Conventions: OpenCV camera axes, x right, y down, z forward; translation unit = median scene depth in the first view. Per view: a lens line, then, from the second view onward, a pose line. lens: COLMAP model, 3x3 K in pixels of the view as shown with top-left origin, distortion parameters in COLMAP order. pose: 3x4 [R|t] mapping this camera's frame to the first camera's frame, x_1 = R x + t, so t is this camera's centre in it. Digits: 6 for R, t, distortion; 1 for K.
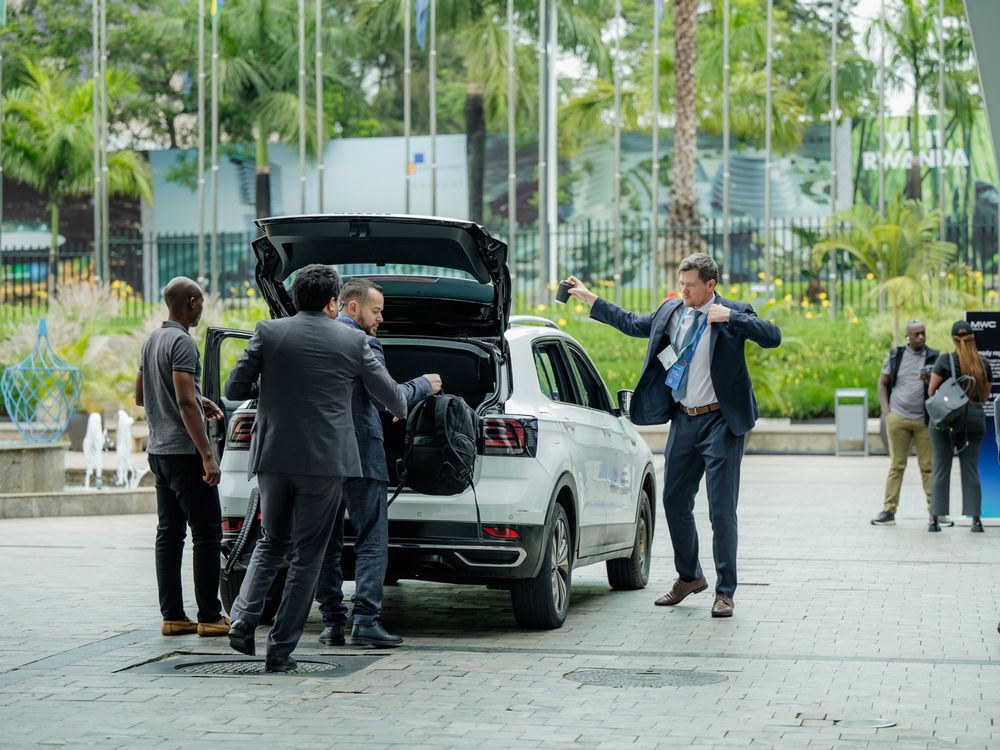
lens RADIAL K [[2685.7, 0, 500.3], [0, 2685.7, 374.5], [0, 0, 1]] dist [0.088316, 0.000000]
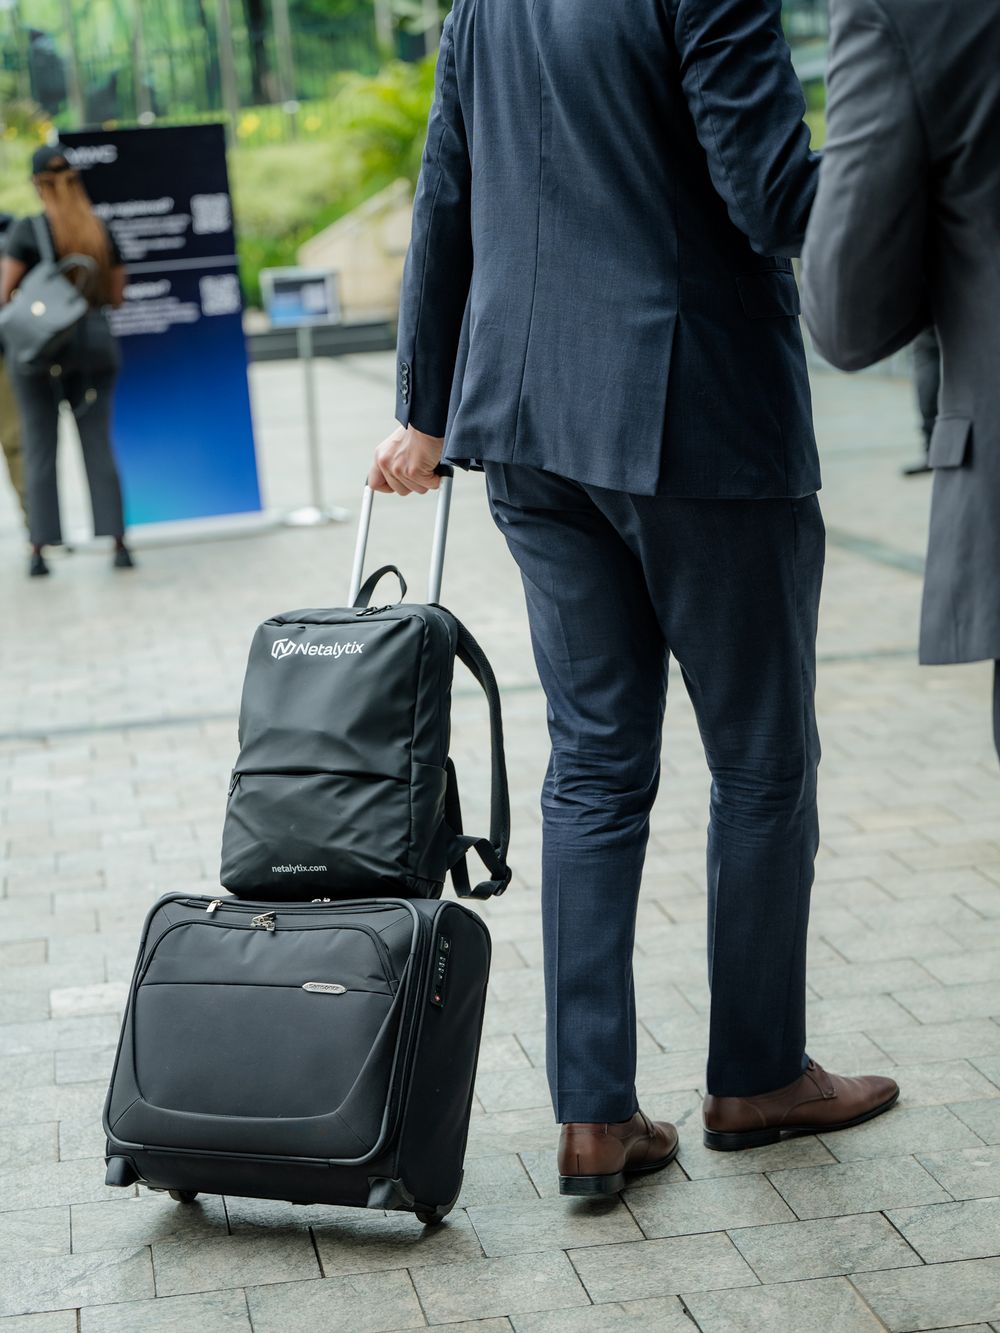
lens RADIAL K [[2735.5, 0, 499.5], [0, 2735.5, 665.2], [0, 0, 1]] dist [0.059260, 0.000000]
pose [[0.940825, -0.120766, 0.316645, 0.077399], [0.073663, 0.984886, 0.156759, 0.001151], [-0.330790, -0.124157, 0.935501, 0.487868]]
